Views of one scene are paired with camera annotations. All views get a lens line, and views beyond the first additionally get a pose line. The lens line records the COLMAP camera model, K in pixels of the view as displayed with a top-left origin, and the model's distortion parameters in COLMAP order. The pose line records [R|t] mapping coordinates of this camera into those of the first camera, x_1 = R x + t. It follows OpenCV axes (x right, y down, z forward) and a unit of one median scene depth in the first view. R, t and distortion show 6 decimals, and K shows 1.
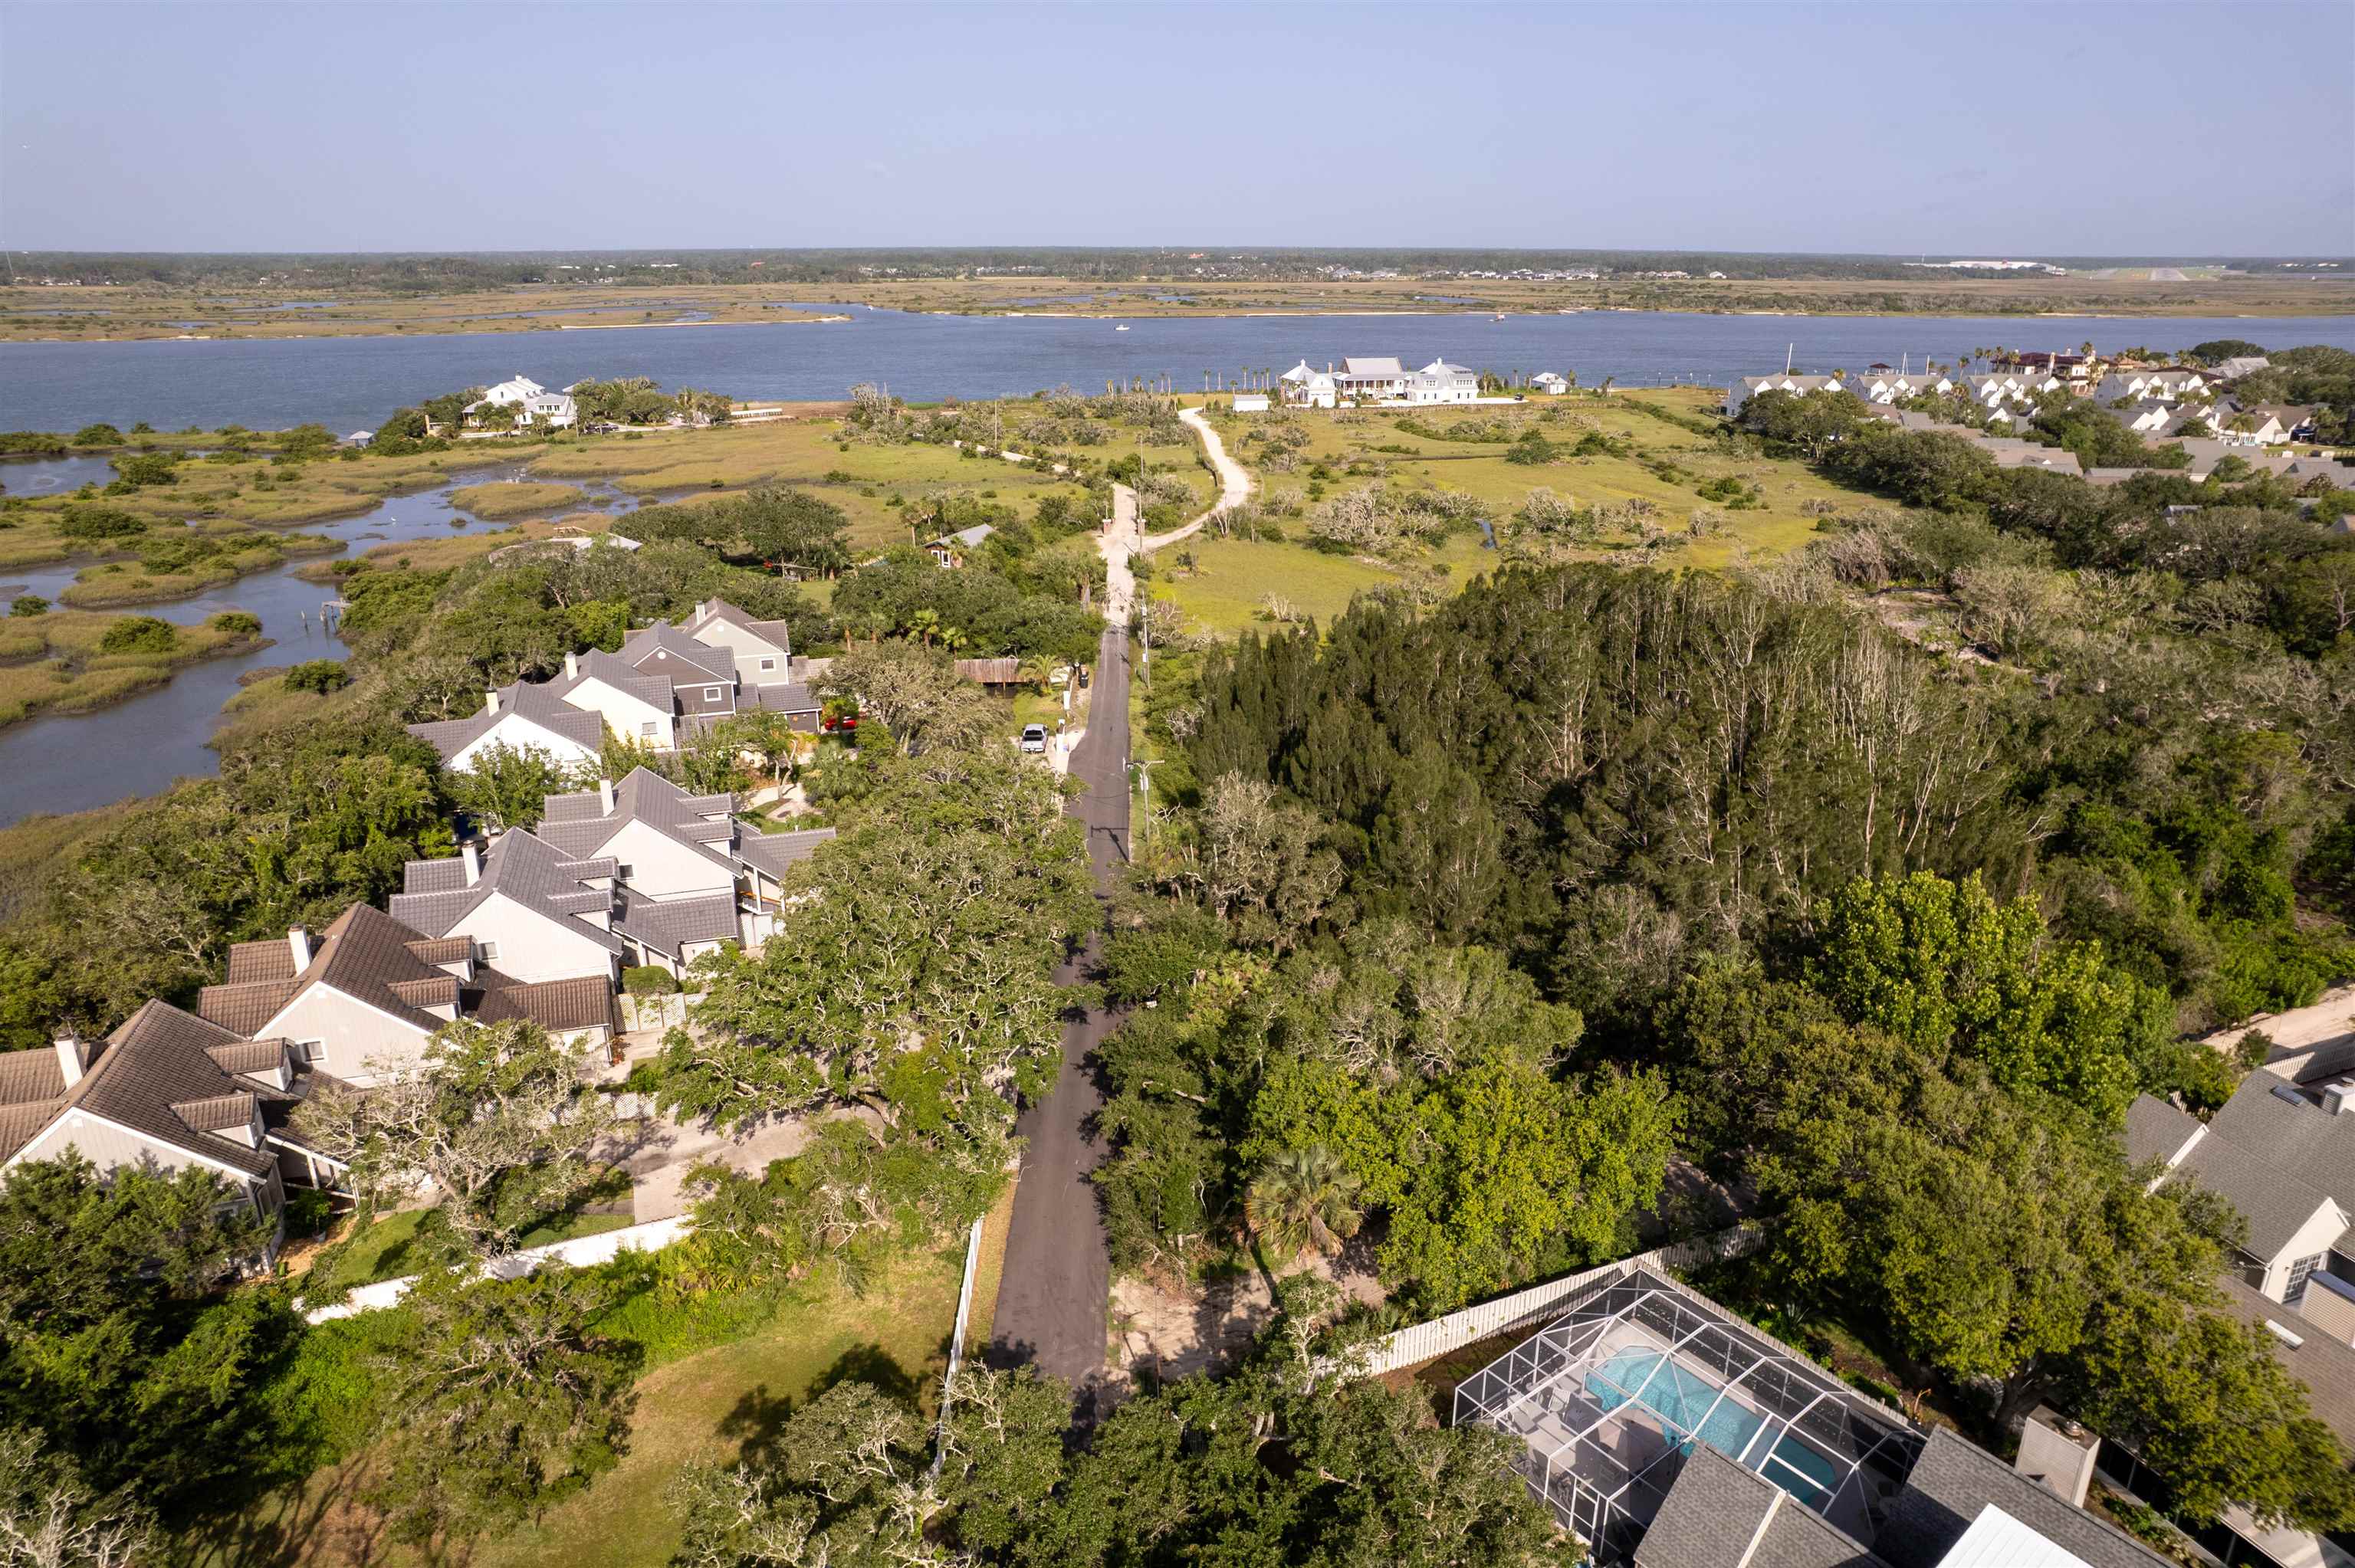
lens RADIAL K [[1535.9, 0, 1196.1], [0, 1535.9, 782.4], [0, 0, 1]] dist [-0.092500, 0.084440]
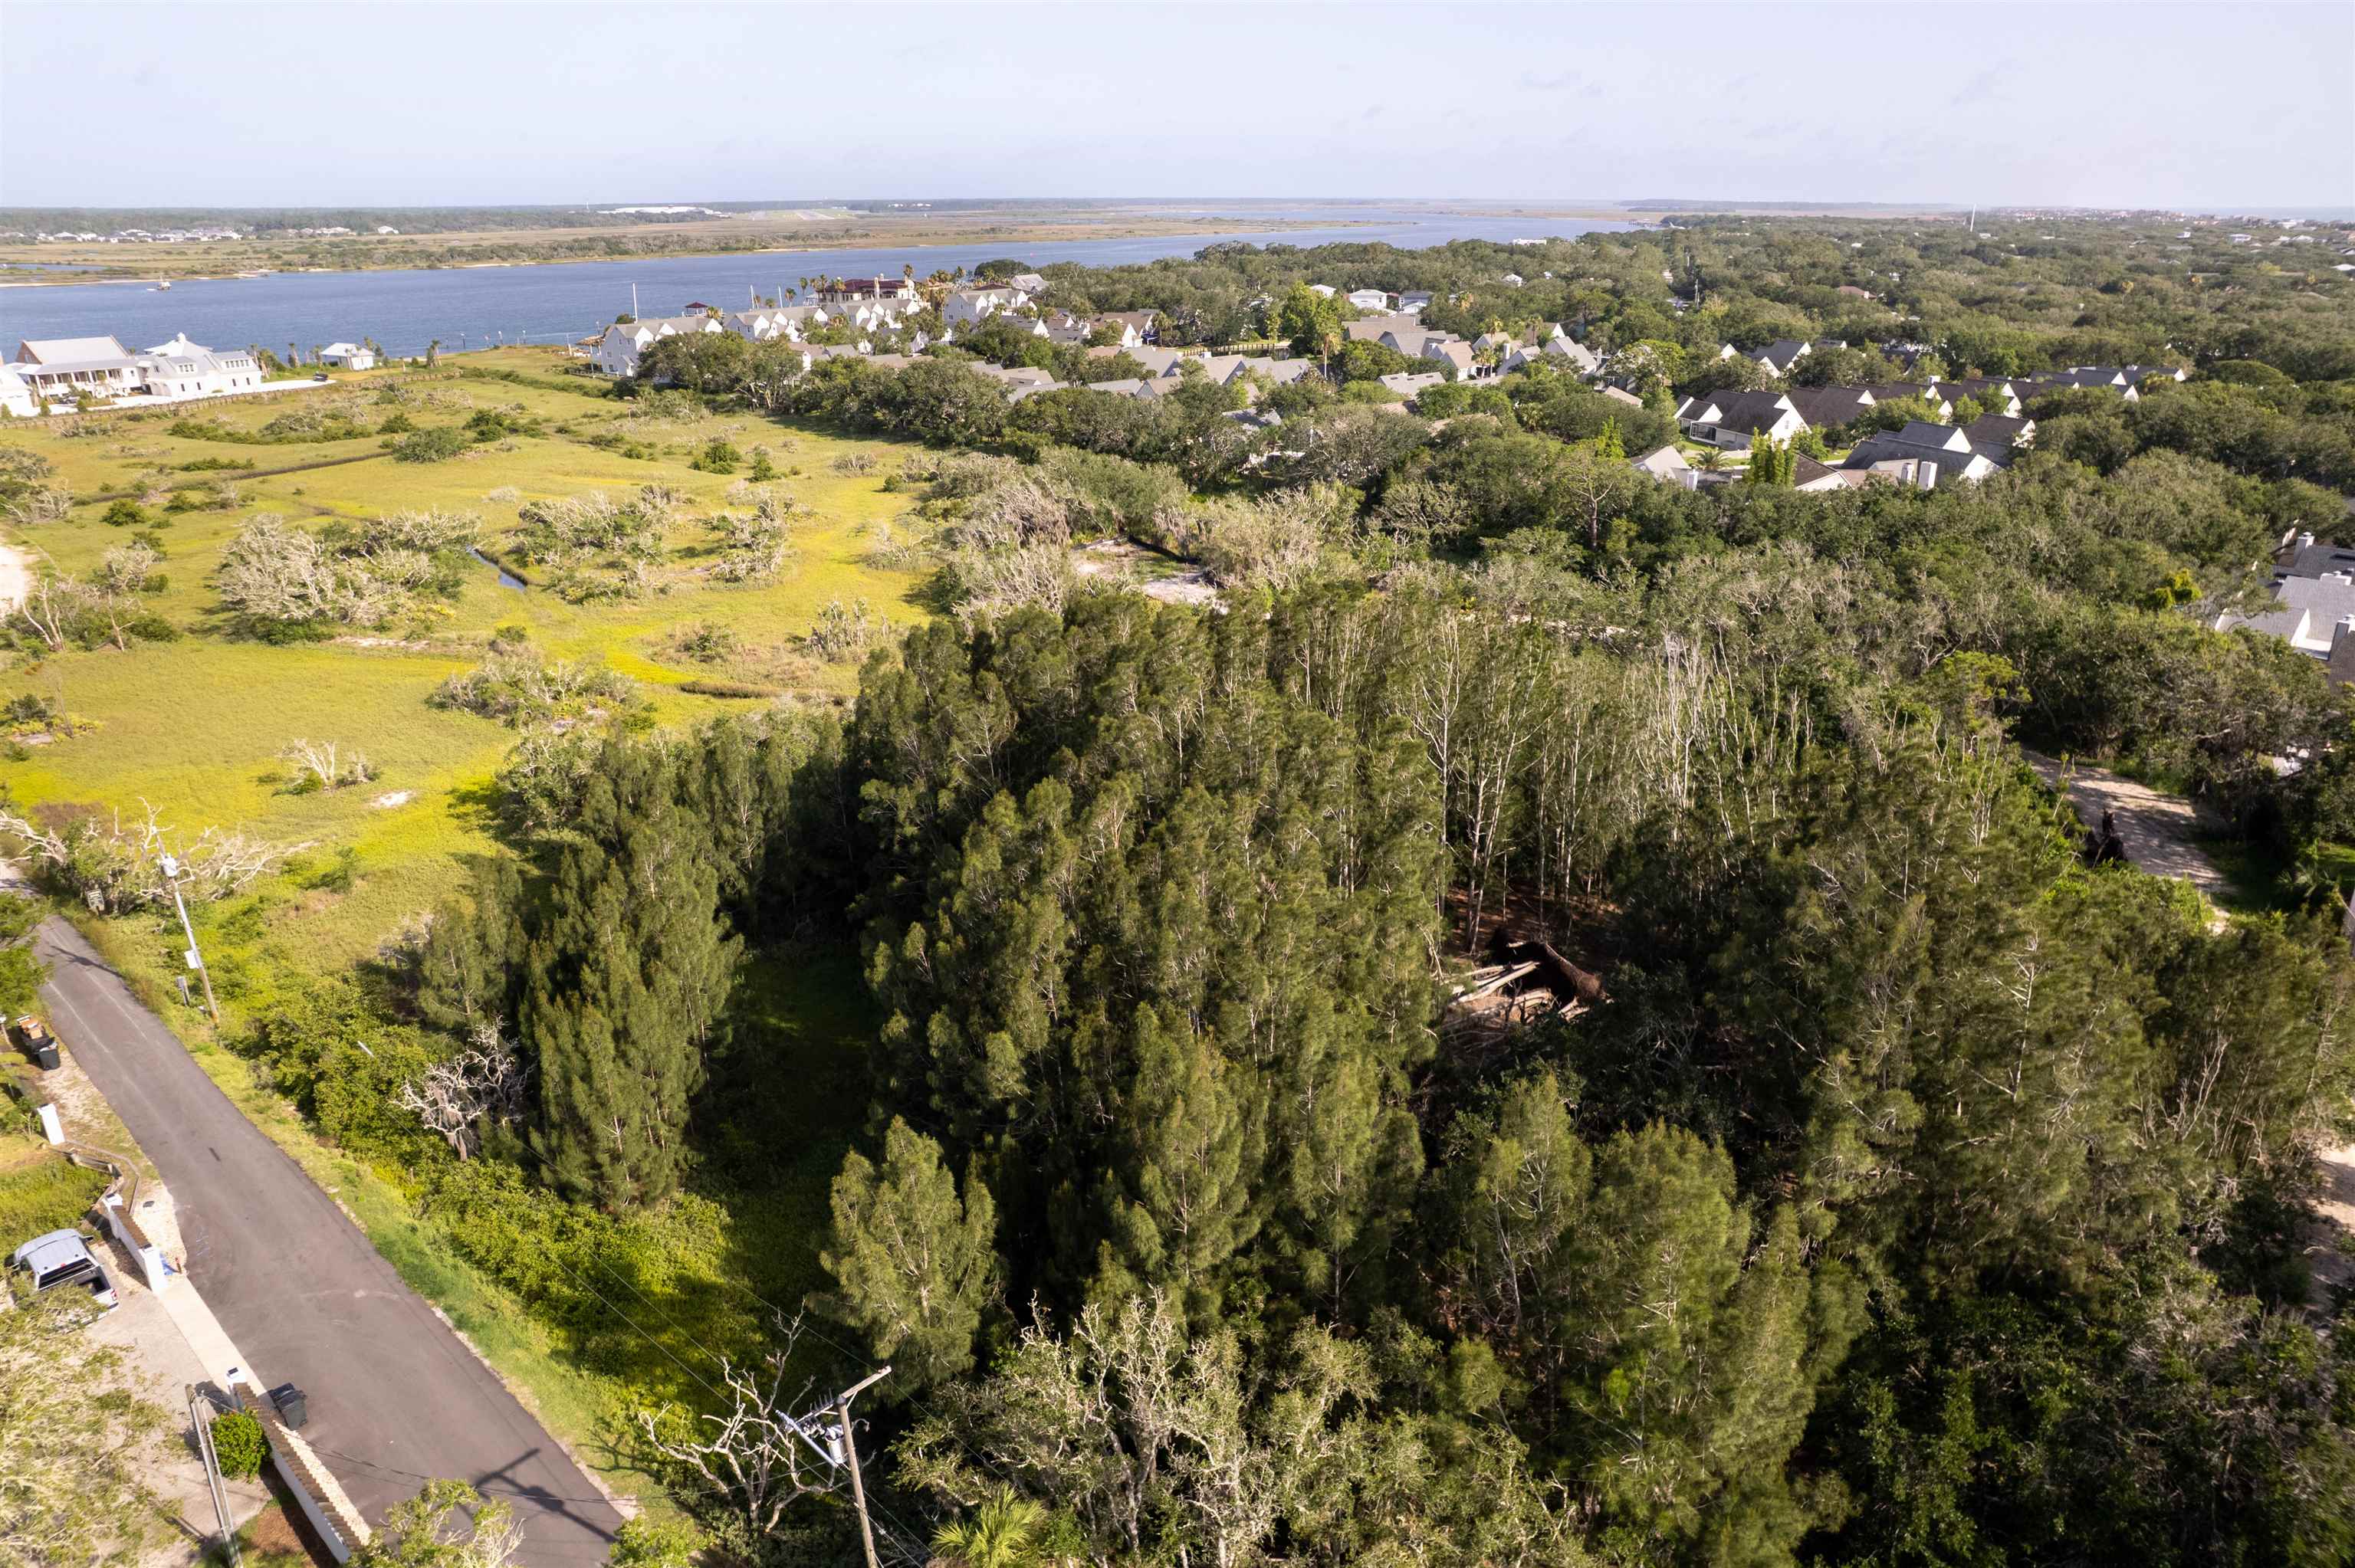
lens RADIAL K [[1579.8, 0, 1177.5], [0, 1579.8, 784.0], [0, 0, 1]] dist [-0.085754, 0.087833]
pose [[0.708559, -0.253809, 0.658426, -0.051484], [0.241946, 0.963897, 0.111193, -0.048720], [-0.662877, 0.080517, 0.744387, 0.193056]]
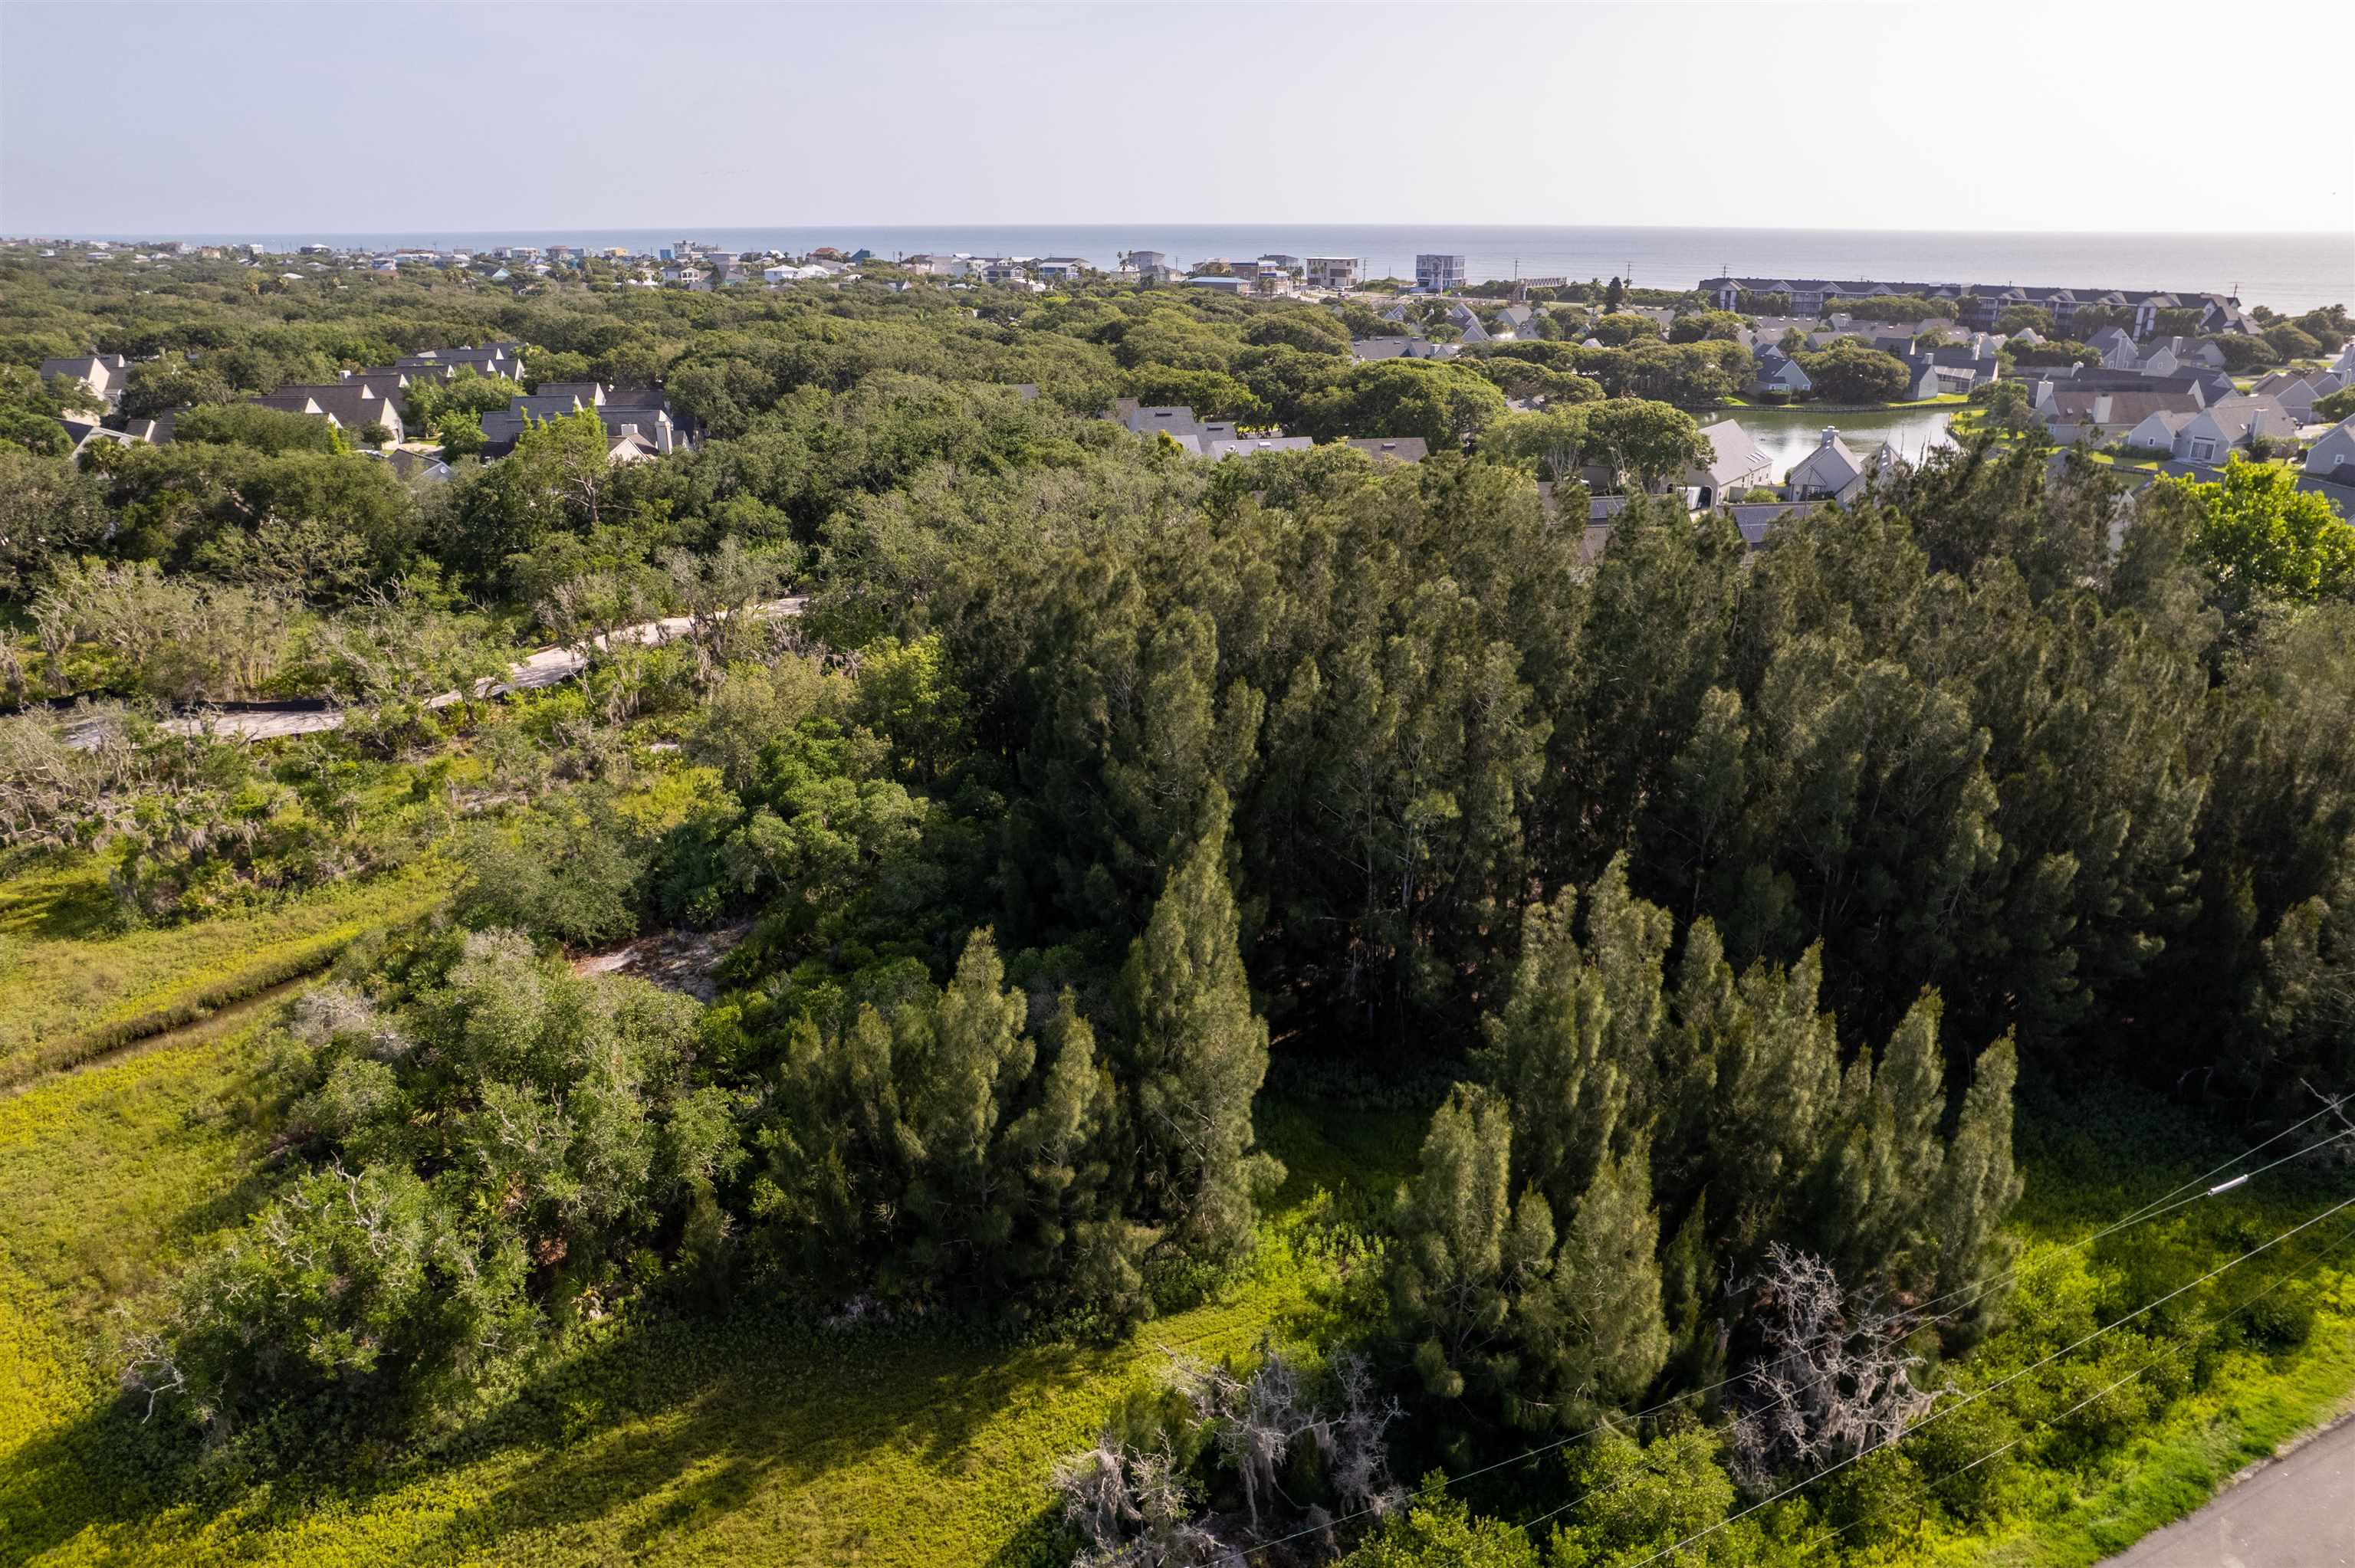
lens RADIAL K [[1594.2, 0, 1196.5], [0, 1594.2, 779.9], [0, 0, 1]] dist [-0.090747, 0.085412]
pose [[-0.427406, -0.304744, 0.851149, -0.062555], [0.303785, 0.838320, 0.452697, -0.112096], [-0.851492, 0.452052, -0.265726, 0.429514]]
